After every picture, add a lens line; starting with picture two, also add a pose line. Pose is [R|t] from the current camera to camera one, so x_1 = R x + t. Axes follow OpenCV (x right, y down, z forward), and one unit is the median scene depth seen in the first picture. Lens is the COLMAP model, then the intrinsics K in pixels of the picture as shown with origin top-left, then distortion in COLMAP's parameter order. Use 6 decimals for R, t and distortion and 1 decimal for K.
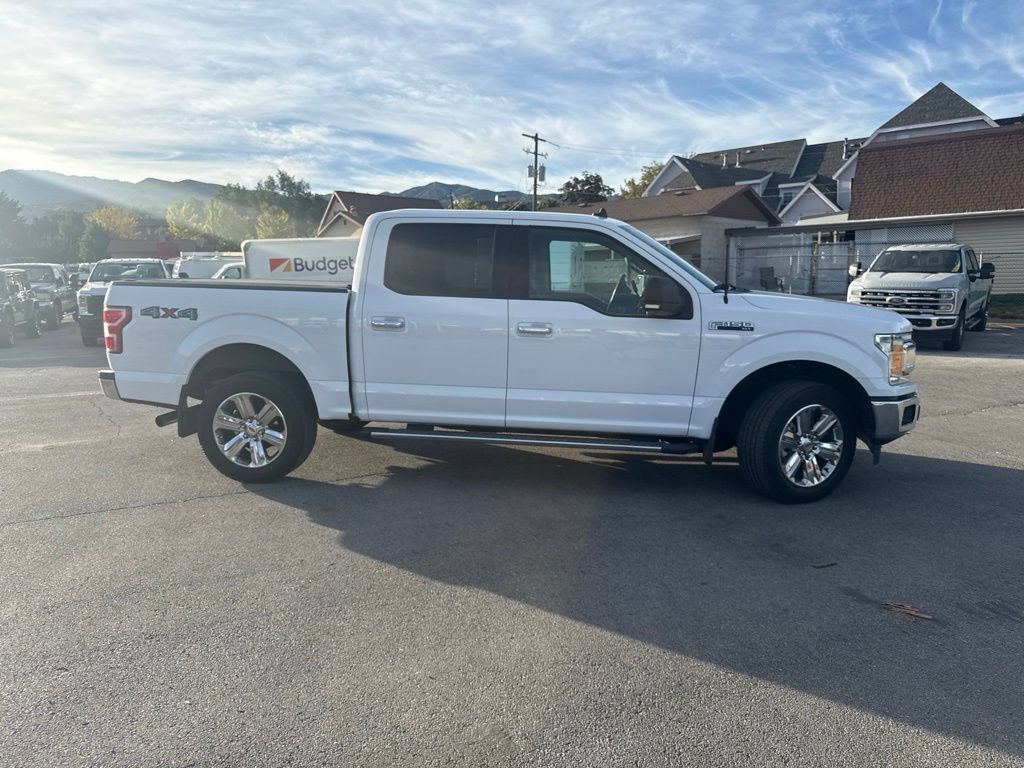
lens RADIAL K [[740.0, 0, 511.6], [0, 740.0, 390.2], [0, 0, 1]] dist [0.012654, -0.016393]
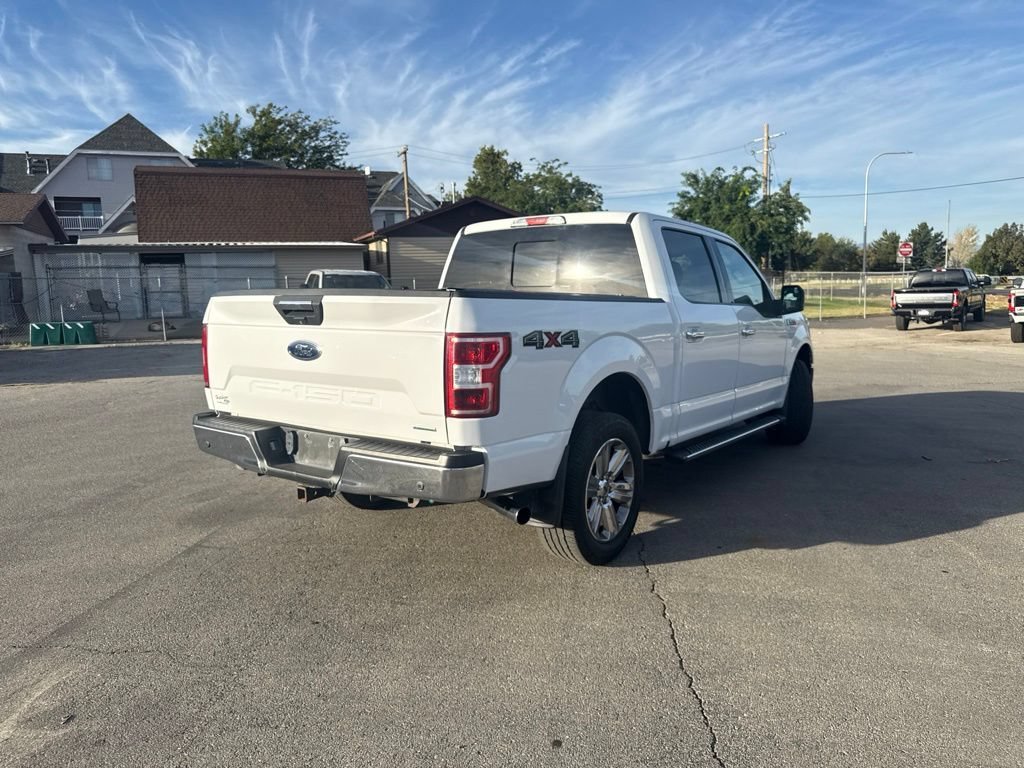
lens RADIAL K [[740.0, 0, 510.5], [0, 740.0, 383.8], [0, 0, 1]] dist [0.012654, -0.016393]
pose [[0.470378, -0.107570, 0.875884, -0.191240], [0.144788, 0.988500, 0.043645, -0.018136], [-0.870506, 0.106288, 0.480544, 0.132577]]
